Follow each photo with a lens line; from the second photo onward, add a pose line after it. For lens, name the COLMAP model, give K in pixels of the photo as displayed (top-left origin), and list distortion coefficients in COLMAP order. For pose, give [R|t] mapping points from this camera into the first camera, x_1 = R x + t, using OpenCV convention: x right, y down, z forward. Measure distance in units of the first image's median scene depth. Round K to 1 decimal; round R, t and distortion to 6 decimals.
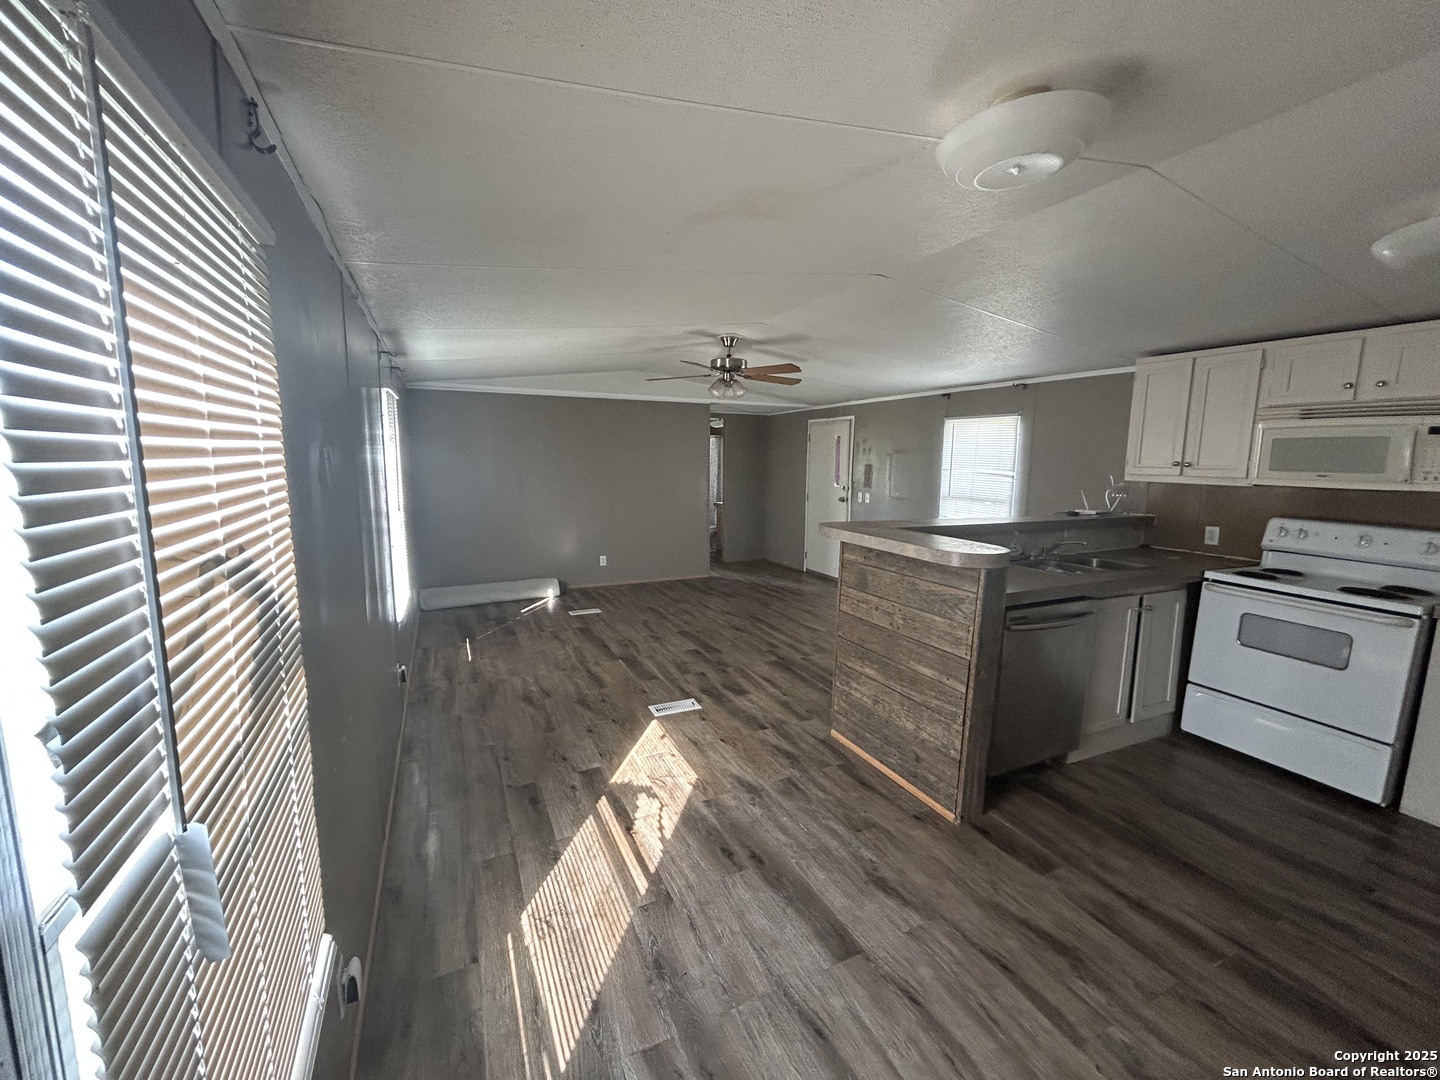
lens RADIAL K [[584.0, 0, 719.4], [0, 584.0, 537.3], [0, 0, 1]] dist [-0.000045, -0.000225]
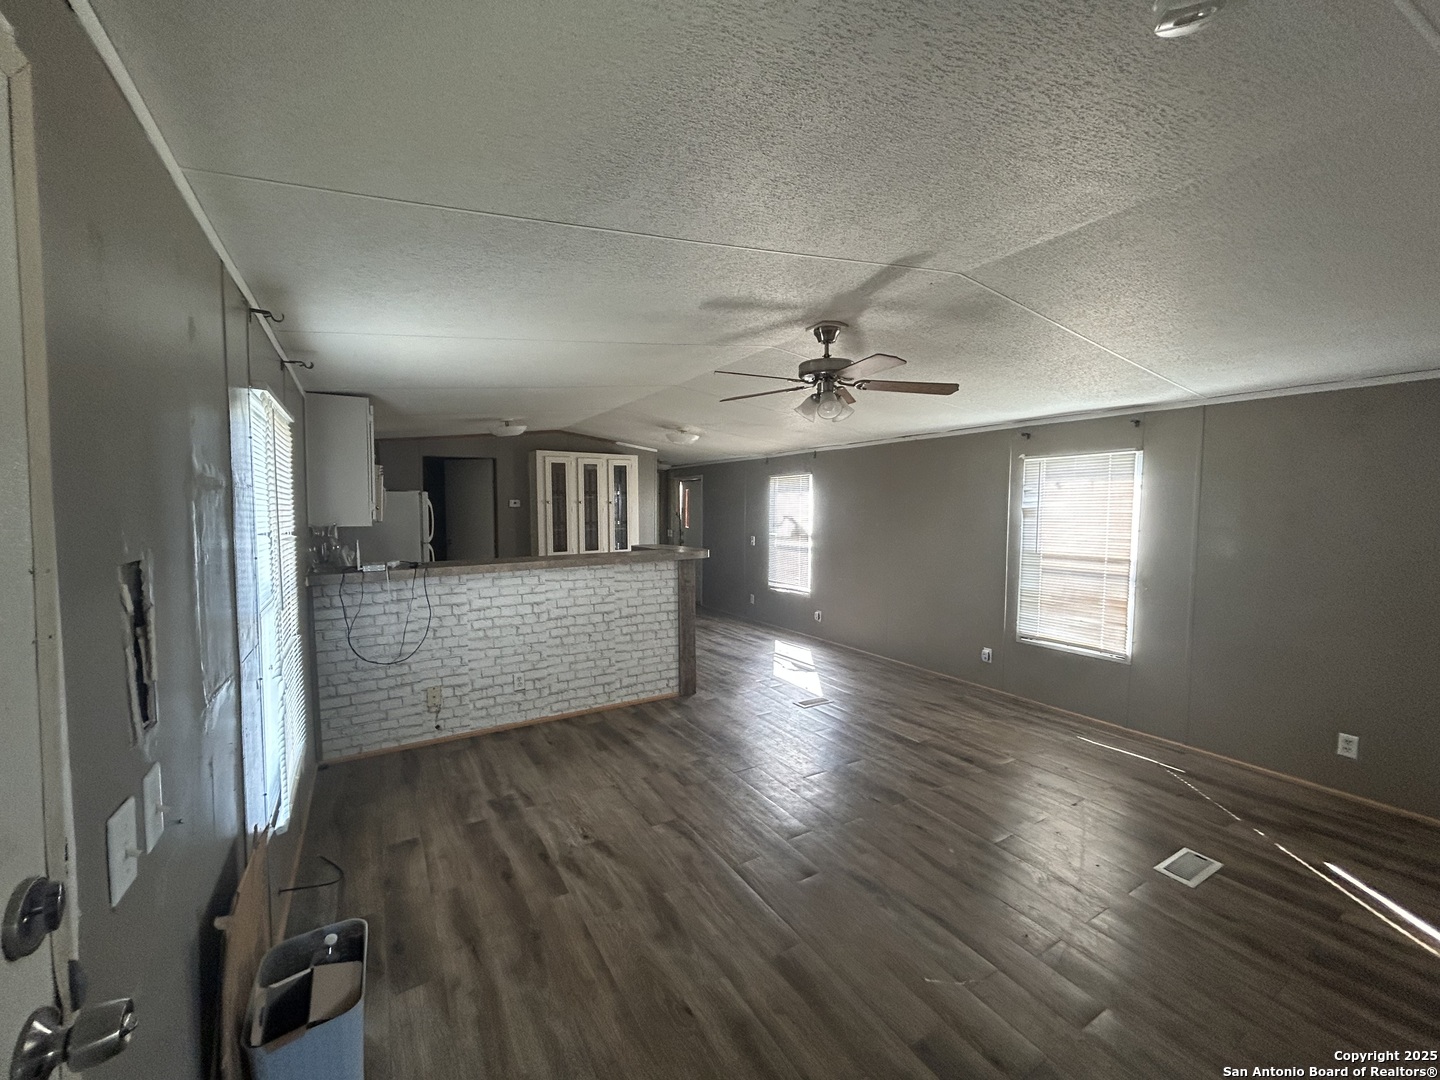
lens RADIAL K [[584.0, 0, 718.6], [0, 584.0, 538.5], [0, 0, 1]] dist [-0.000045, -0.000225]
pose [[-0.994881, -0.008321, -0.100712, 0.246146], [-0.027795, 0.980697, 0.193548, -0.281030], [0.097157, 0.195357, -0.975908, 2.017804]]
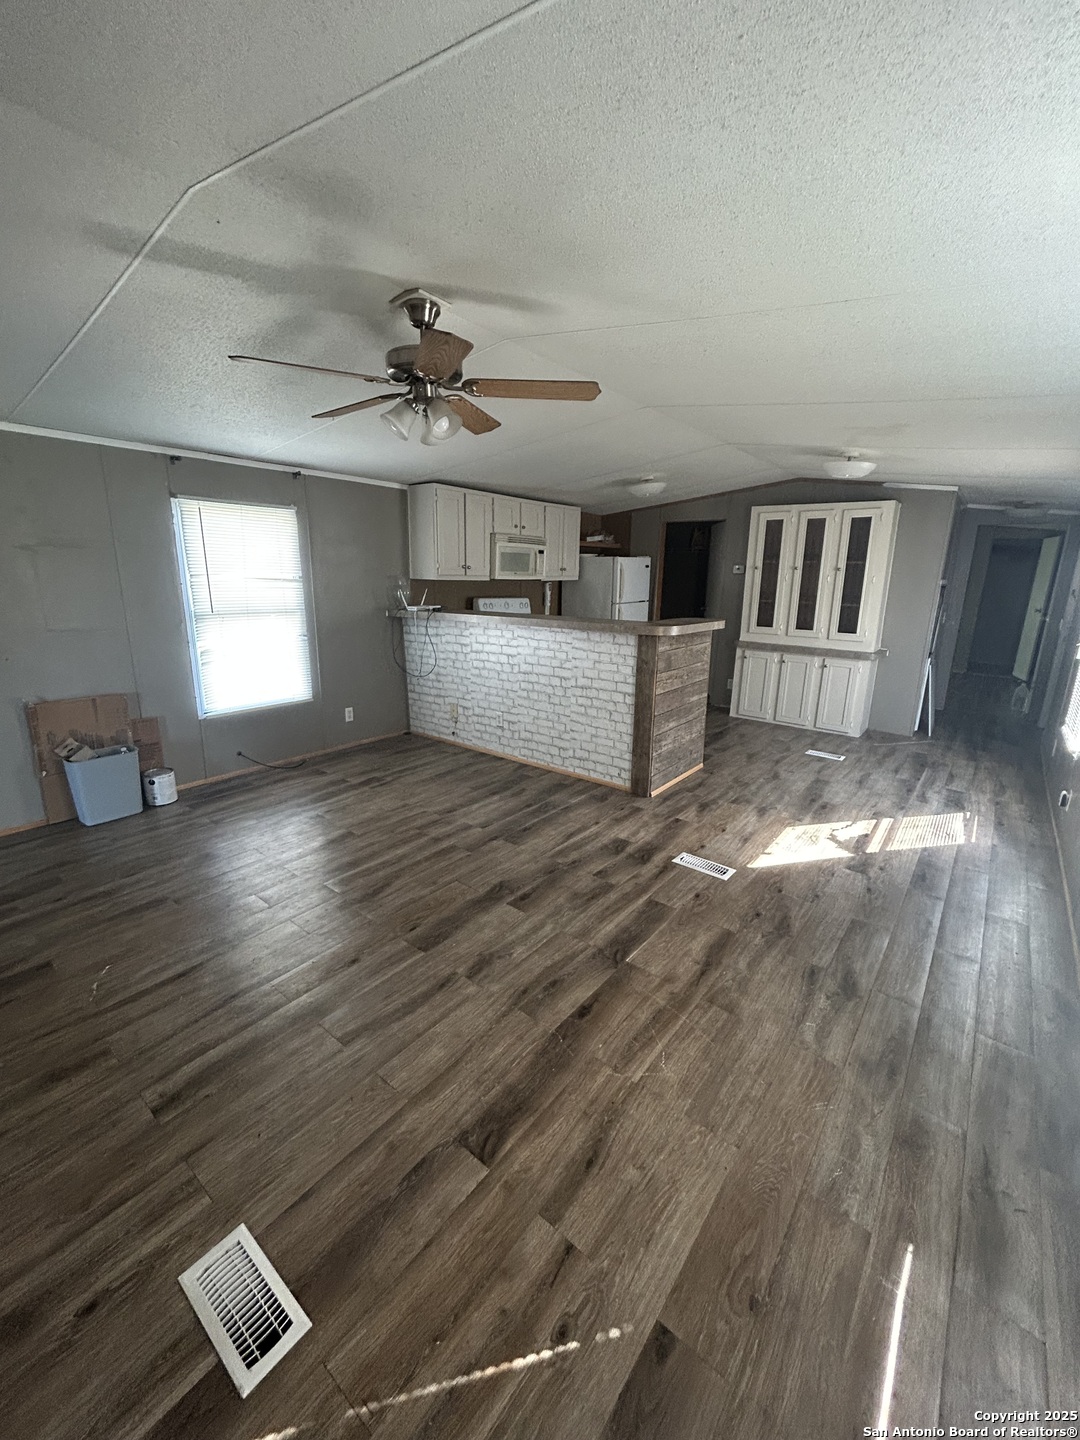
lens RADIAL K [[584.0, 0, 538.5], [0, 584.0, 715.9], [0, 0, 1]] dist [-0.000045, -0.000225]
pose [[-0.441298, -0.237817, 0.865274, -0.619783], [0.099437, 0.945346, 0.310538, -0.196640], [-0.891834, 0.223080, -0.393531, 1.412085]]
